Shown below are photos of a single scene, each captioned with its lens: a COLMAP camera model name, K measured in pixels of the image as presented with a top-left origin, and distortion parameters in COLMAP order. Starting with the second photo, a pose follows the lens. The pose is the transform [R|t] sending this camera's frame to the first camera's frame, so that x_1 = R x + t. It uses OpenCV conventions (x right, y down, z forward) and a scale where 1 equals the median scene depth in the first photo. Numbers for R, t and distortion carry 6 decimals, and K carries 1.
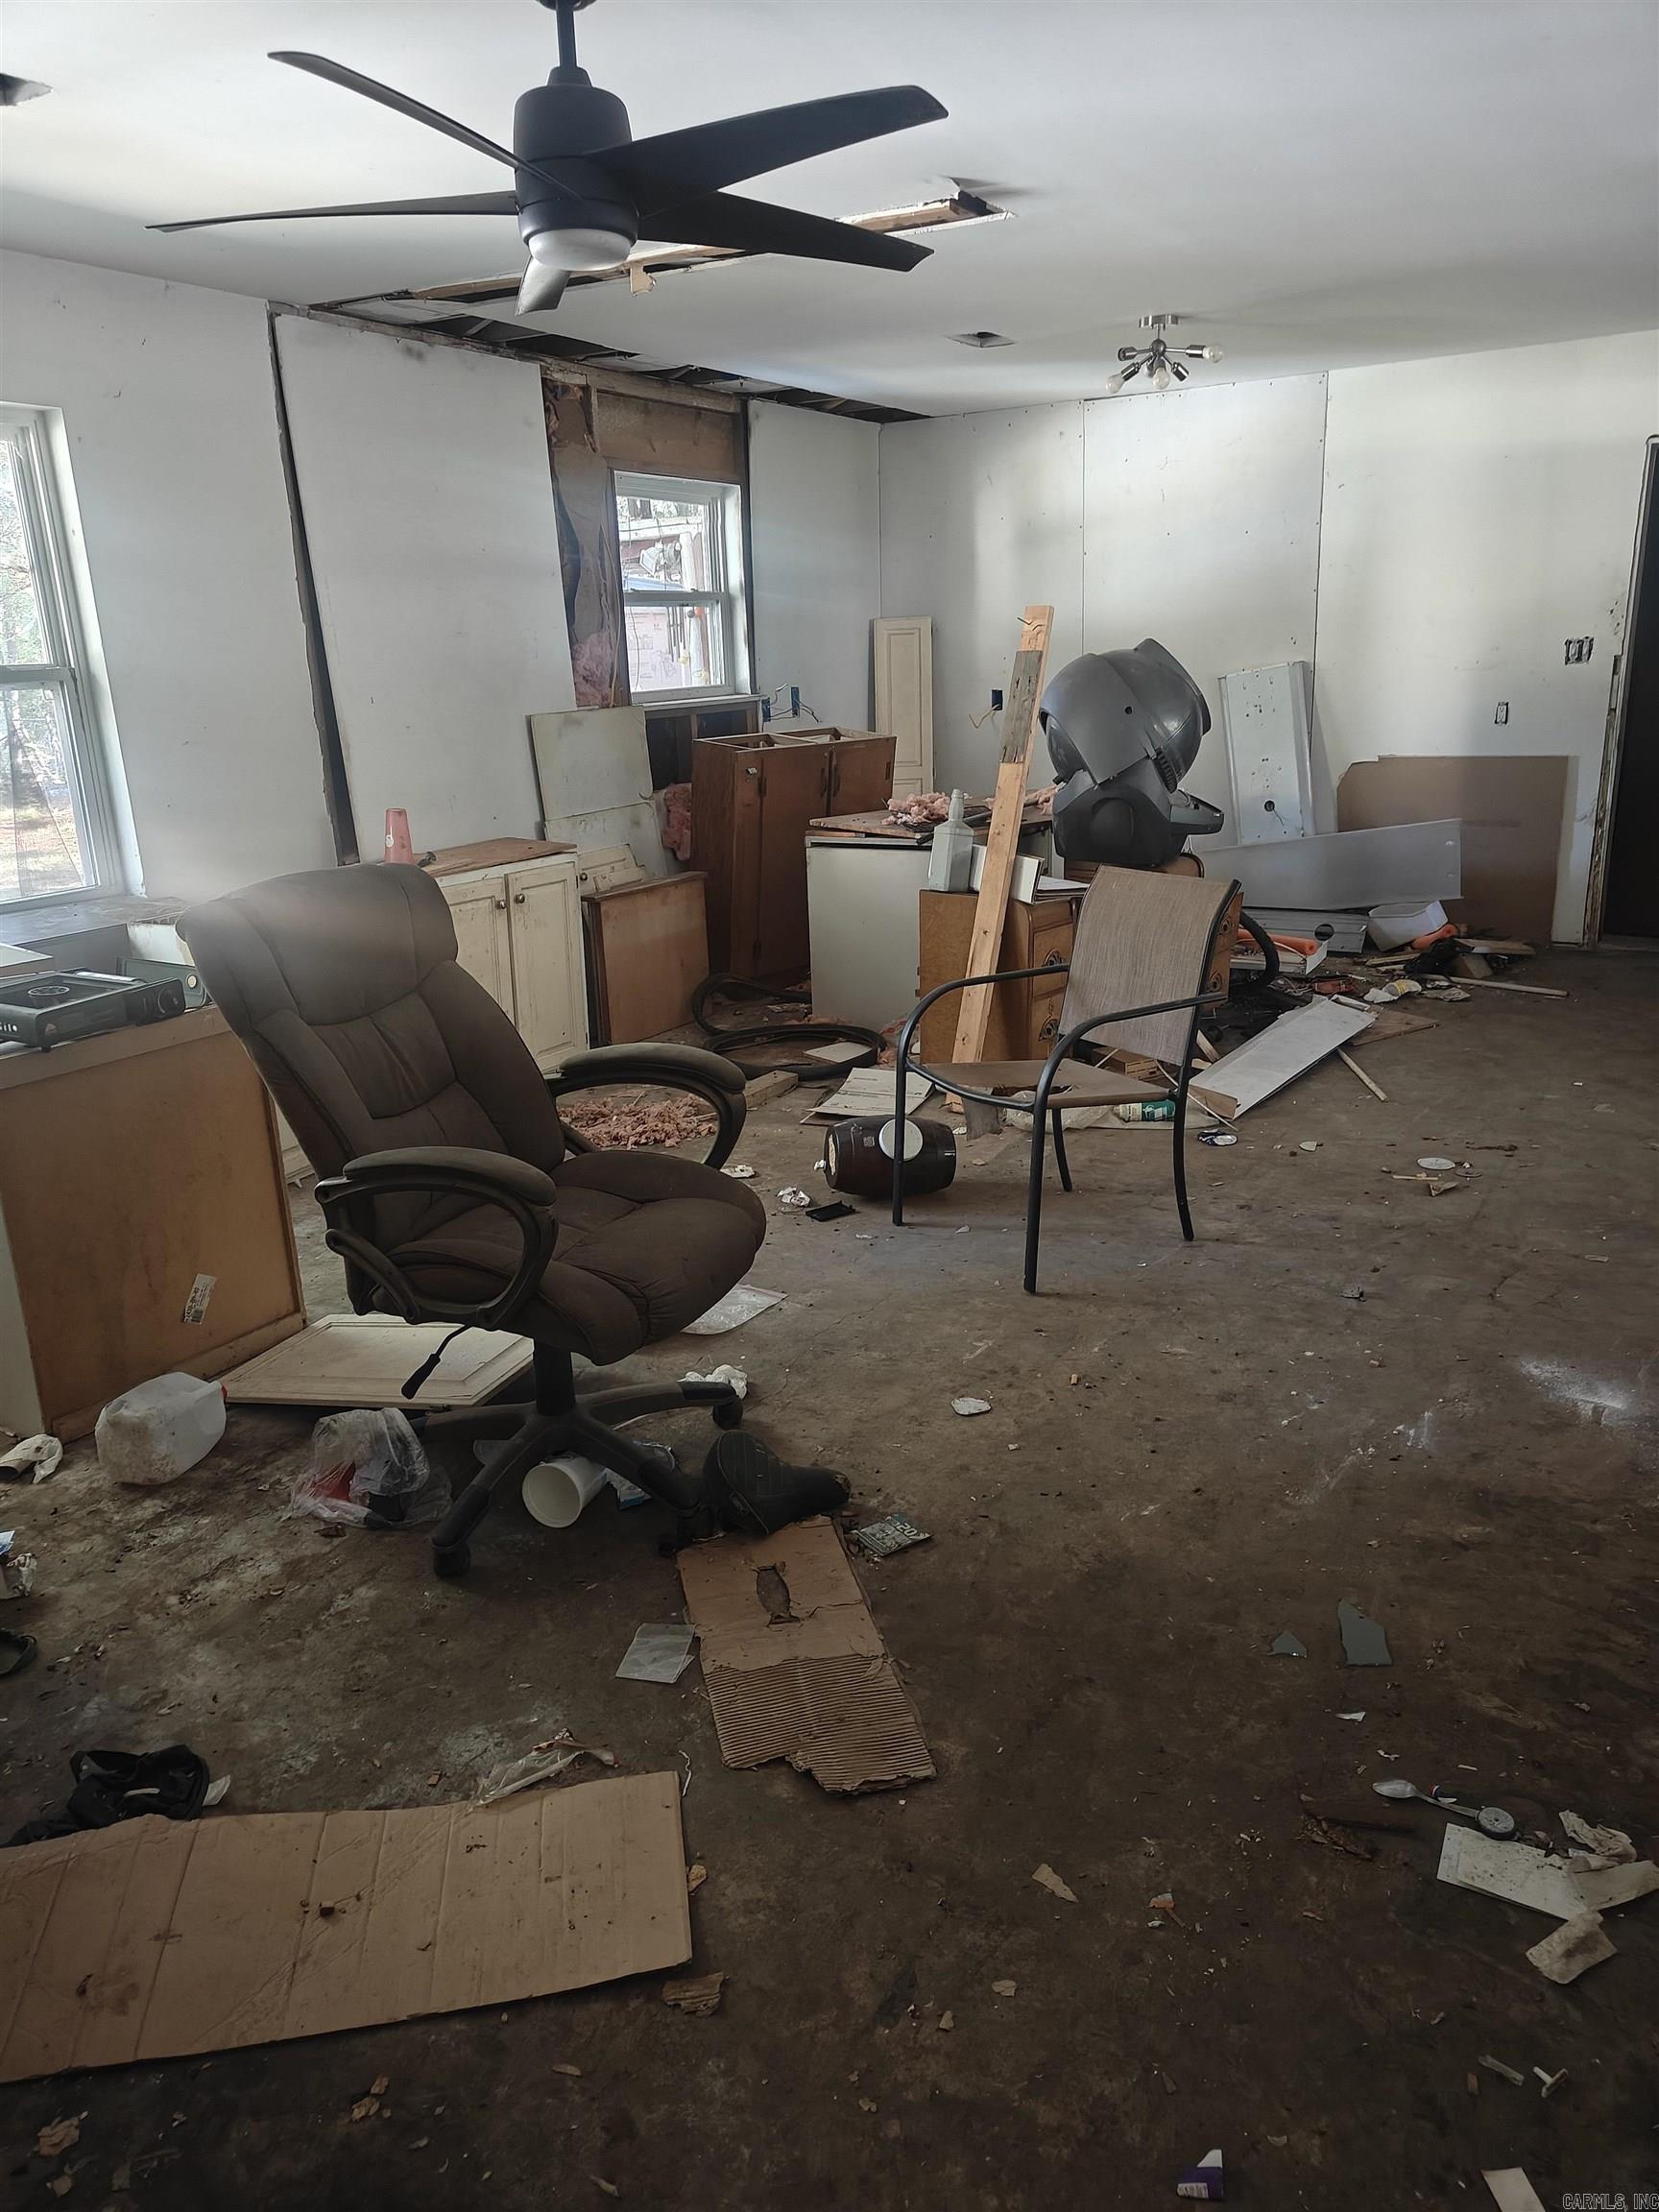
lens RADIAL K [[1561.0, 0, 826.8], [0, 1561.0, 1103.0], [0, 0, 1]] dist [0.032447, -0.000540]
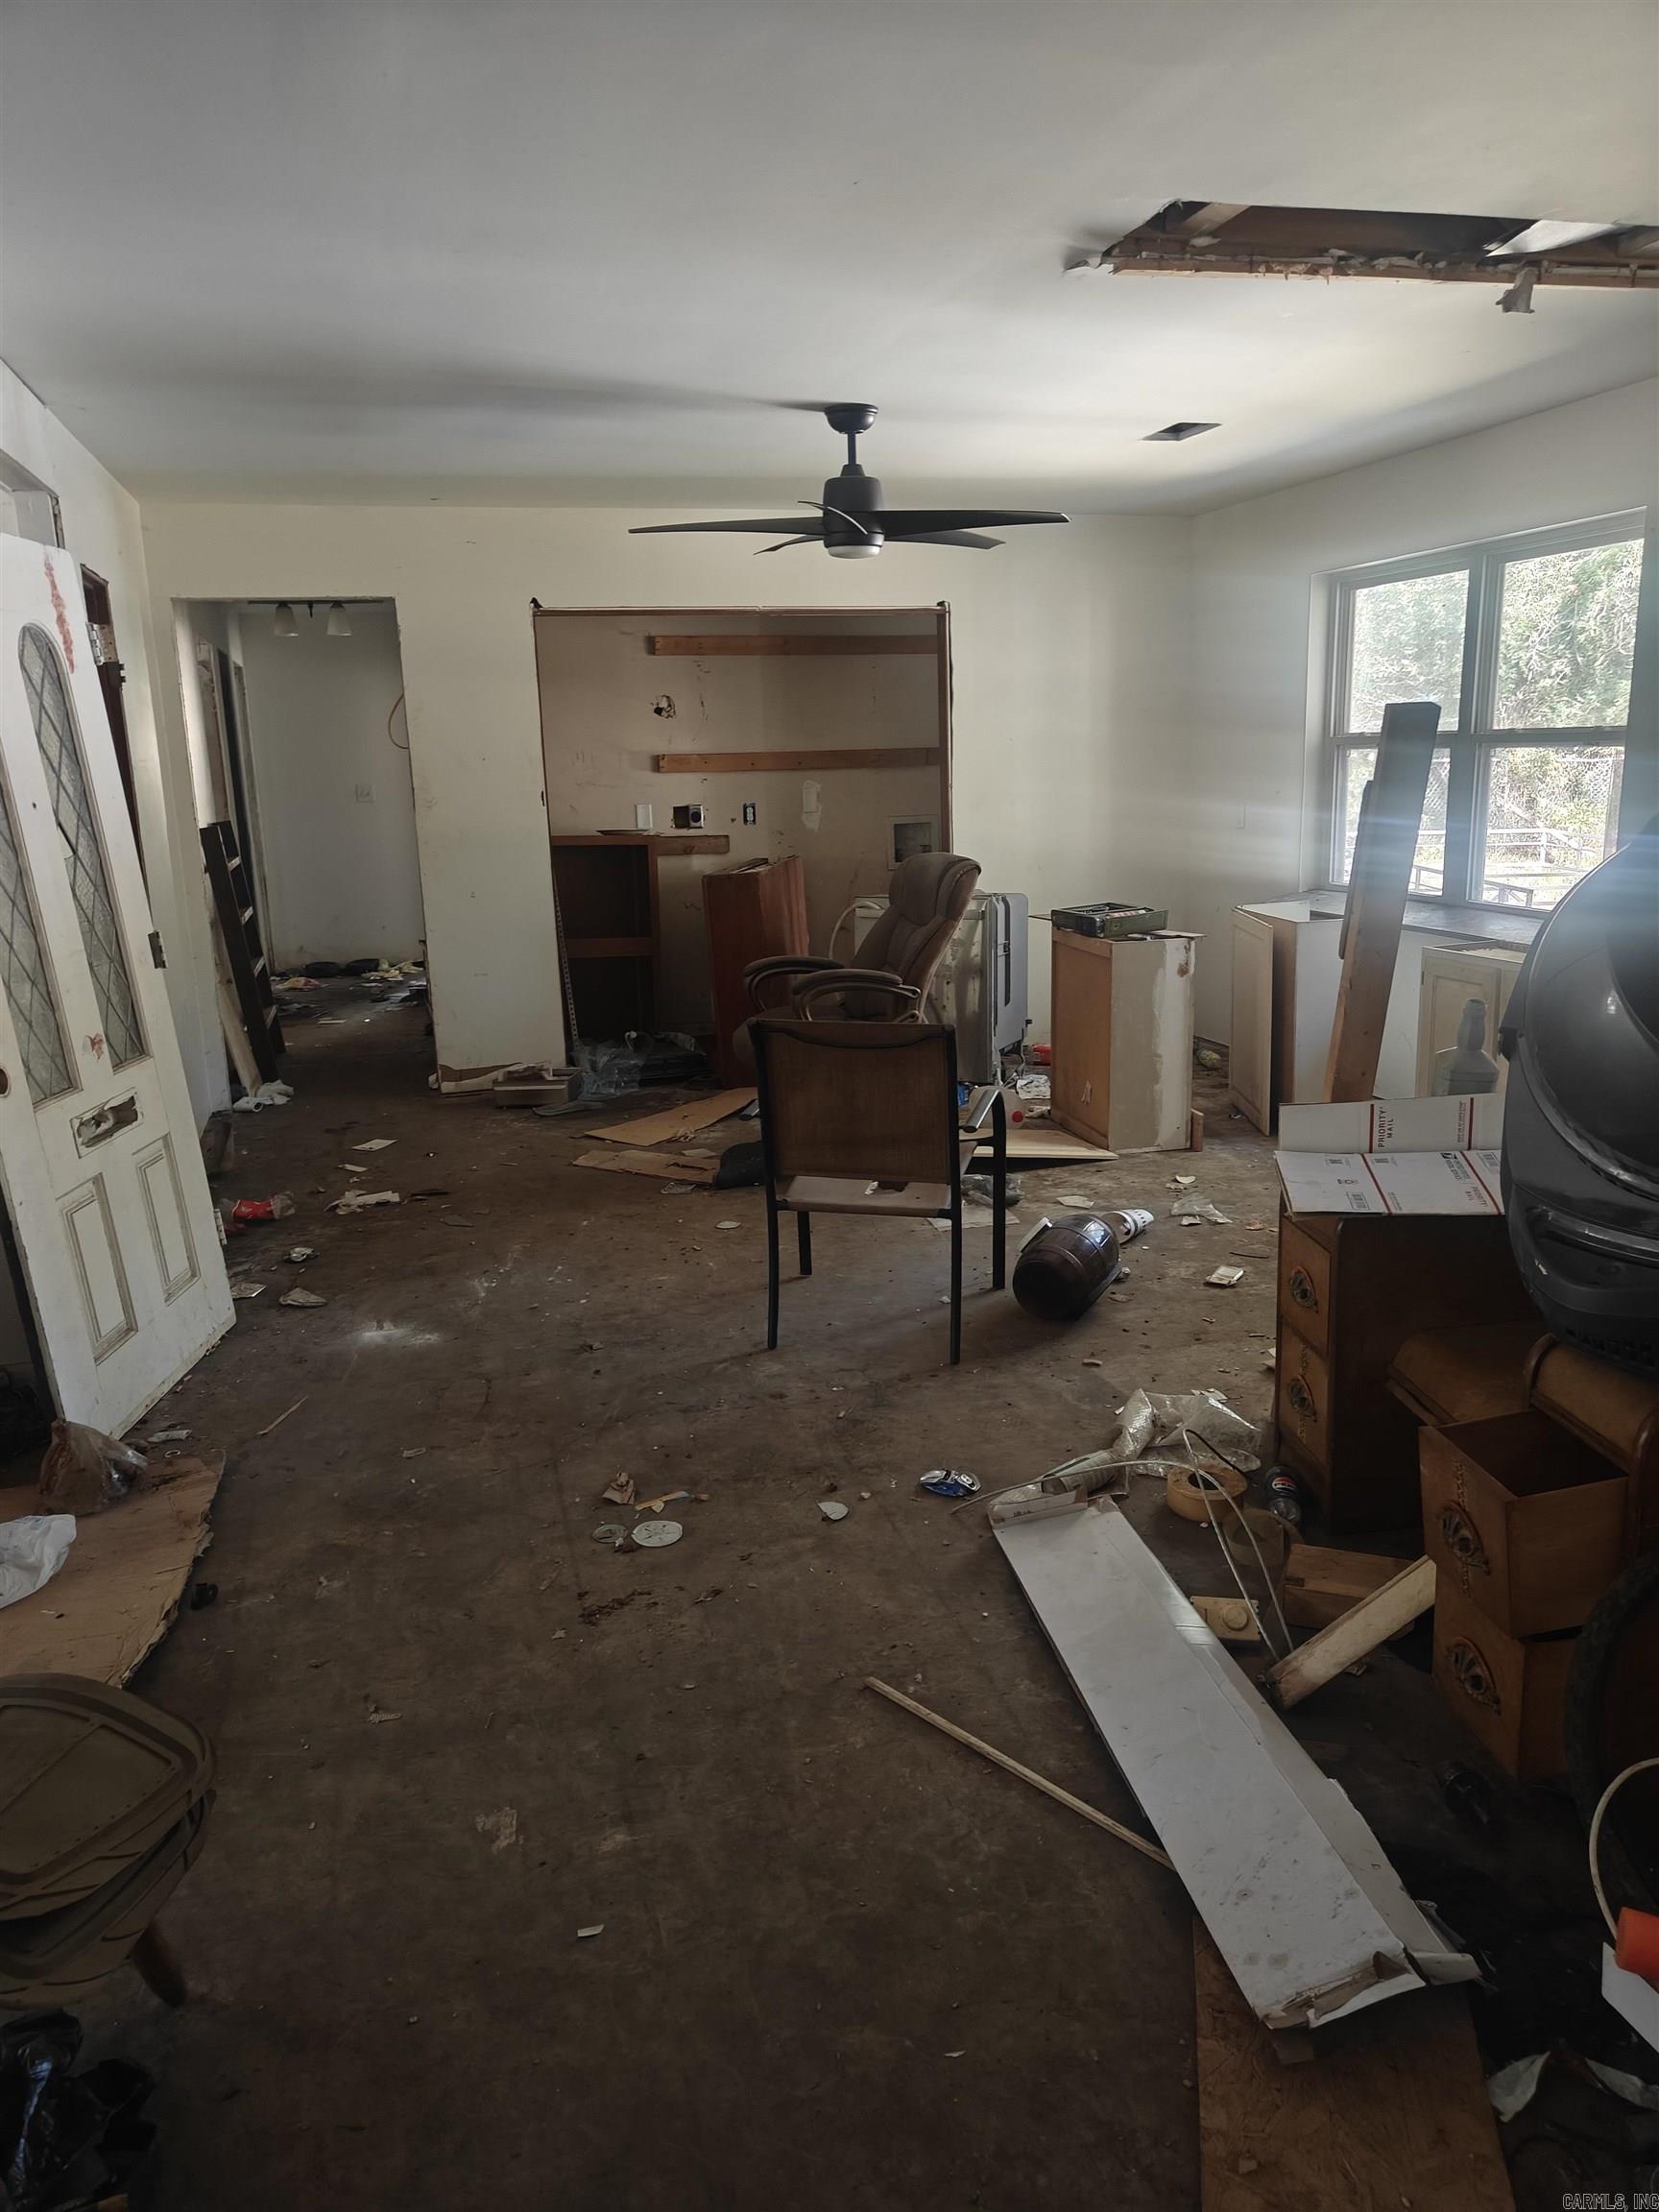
lens RADIAL K [[1561.0, 0, 826.8], [0, 1561.0, 1103.0], [0, 0, 1]] dist [0.032447, -0.000540]
pose [[-0.696876, 0.219597, -0.682745, 1.190703], [-0.147265, 0.887871, 0.435887, -0.689173], [0.701909, 0.404304, -0.586397, 2.142415]]
